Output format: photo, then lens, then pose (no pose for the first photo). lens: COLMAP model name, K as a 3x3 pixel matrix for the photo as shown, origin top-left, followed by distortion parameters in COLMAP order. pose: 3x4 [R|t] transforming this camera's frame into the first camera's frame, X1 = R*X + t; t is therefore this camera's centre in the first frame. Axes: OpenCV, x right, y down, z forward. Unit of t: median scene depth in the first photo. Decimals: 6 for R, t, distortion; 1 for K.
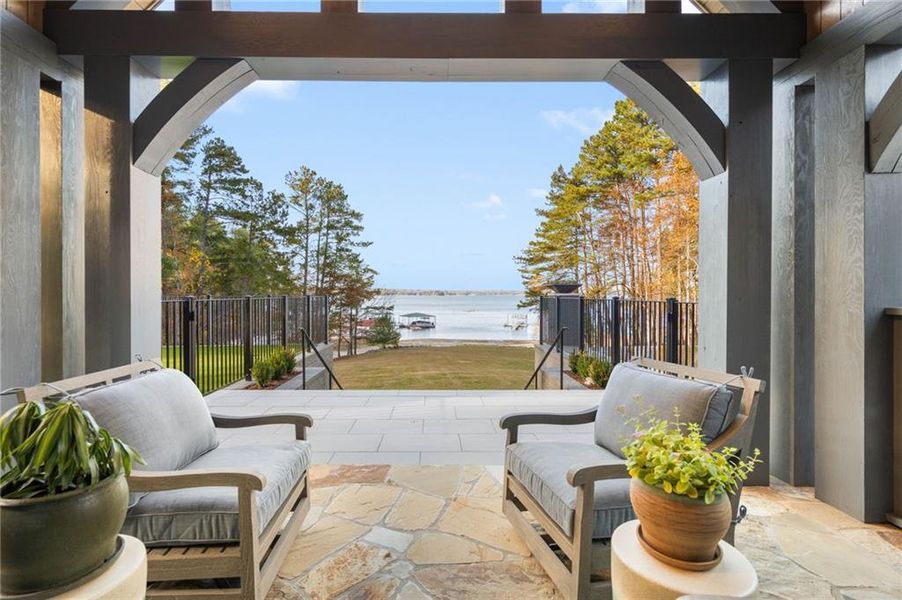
lens RADIAL K [[410.6, 0, 451.0], [0, 410.6, 300.0], [0, 0, 1]] dist [-0.003017, -0.000081]
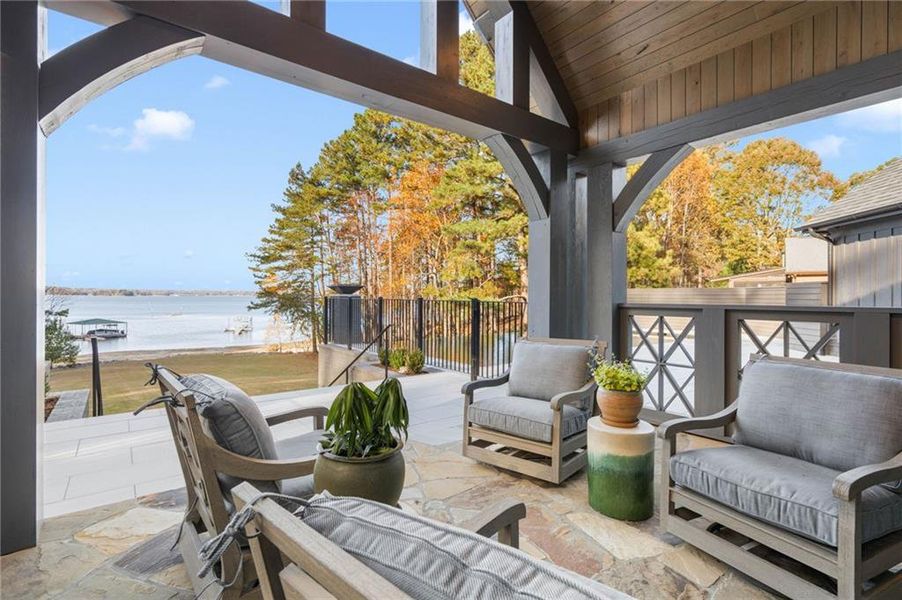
lens RADIAL K [[416.6, 0, 451.0], [0, 416.6, 300.0], [0, 0, 1]] dist [-0.019270, -0.000400]
pose [[0.800778, -0.002137, 0.598957, -0.032825], [0.003615, 0.999993, -0.001265, 0.000196], [-0.598950, 0.003178, 0.800780, -0.003287]]
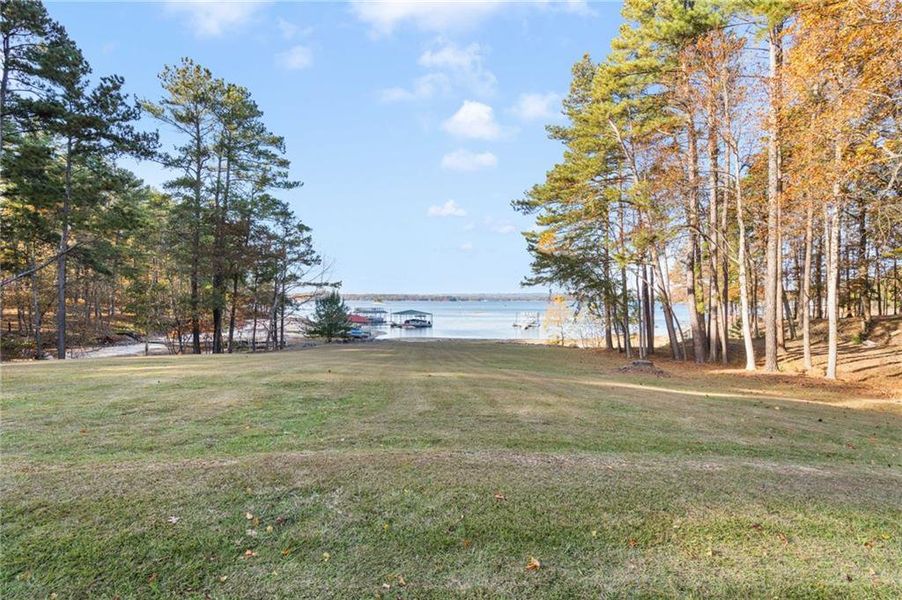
lens RADIAL K [[410.6, 0, 451.0], [0, 410.6, 300.0], [0, 0, 1]] dist [-0.003017, -0.000081]
pose [[0.999411, 0.002441, -0.034242, 0.078520], [-0.003051, 0.999837, -0.017788, 0.065099], [0.034193, 0.017882, 0.999255, 0.347406]]
